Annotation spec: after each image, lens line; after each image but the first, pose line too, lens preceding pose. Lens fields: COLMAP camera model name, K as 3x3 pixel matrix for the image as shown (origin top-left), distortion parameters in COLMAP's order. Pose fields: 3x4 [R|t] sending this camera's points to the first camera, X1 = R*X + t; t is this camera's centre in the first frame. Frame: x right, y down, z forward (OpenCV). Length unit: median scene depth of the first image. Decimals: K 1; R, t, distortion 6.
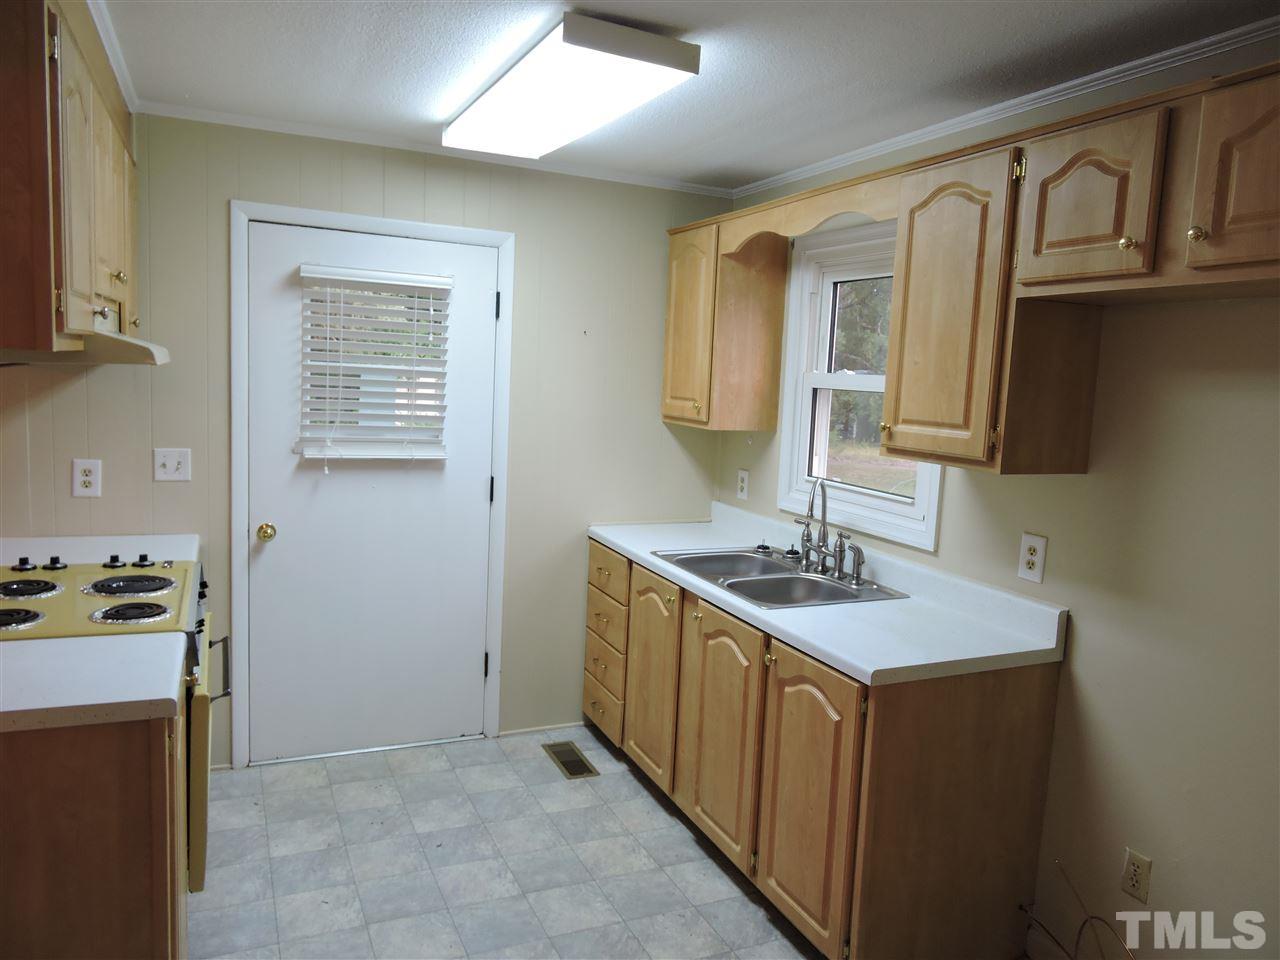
lens RADIAL K [[923.7, 0, 640.0], [0, 923.7, 480.0], [0, 0, 1]] dist [-0.011945, -0.000447]
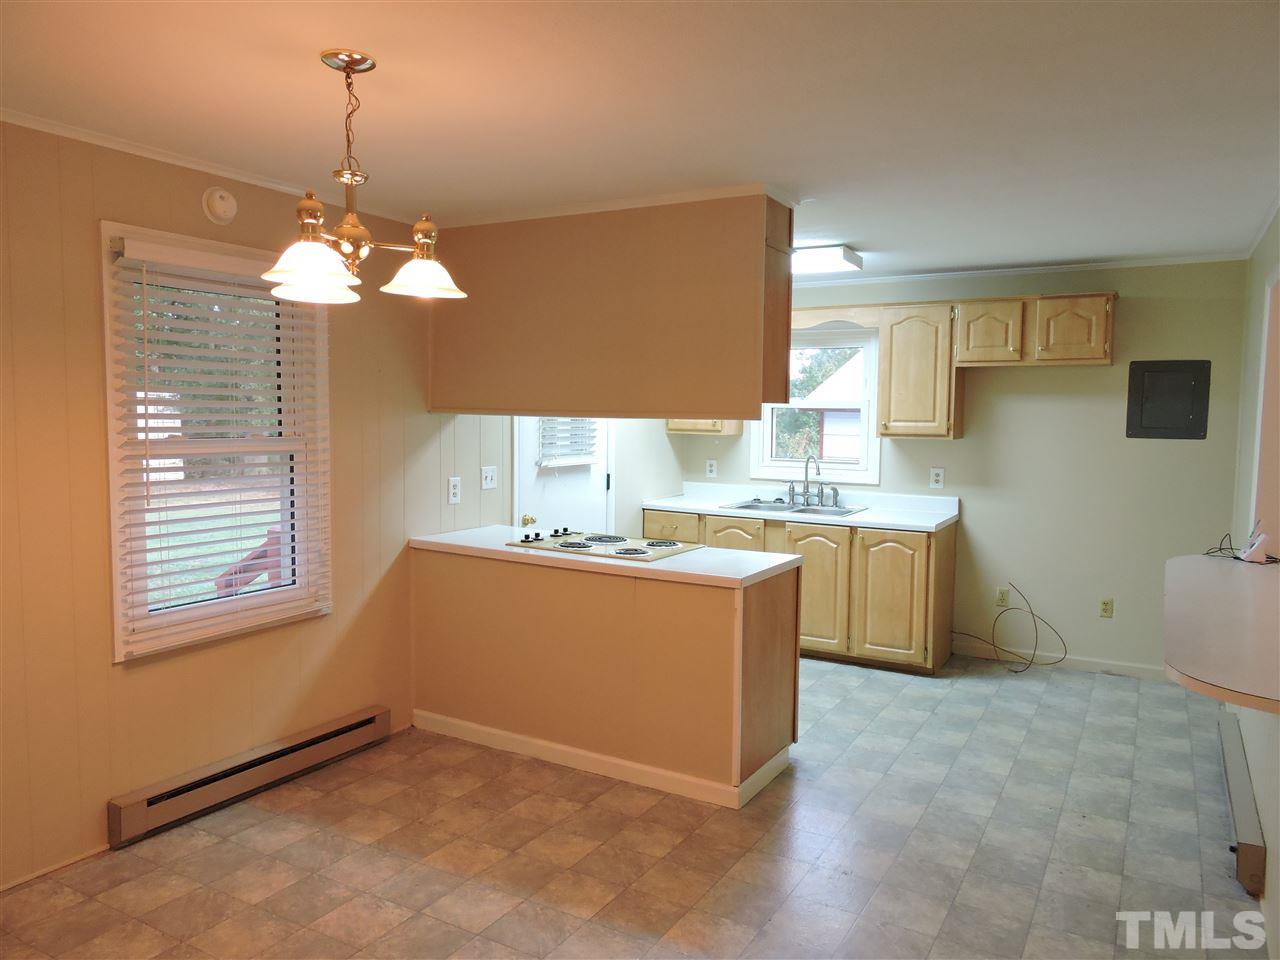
lens RADIAL K [[923.7, 0, 640.0], [0, 923.7, 480.0], [0, 0, 1]] dist [-0.011945, -0.000447]
pose [[0.802951, -0.085056, 0.589945, -1.506224], [0.097619, 0.995167, 0.010613, -0.006377], [-0.587997, 0.049068, 0.807374, -0.403078]]
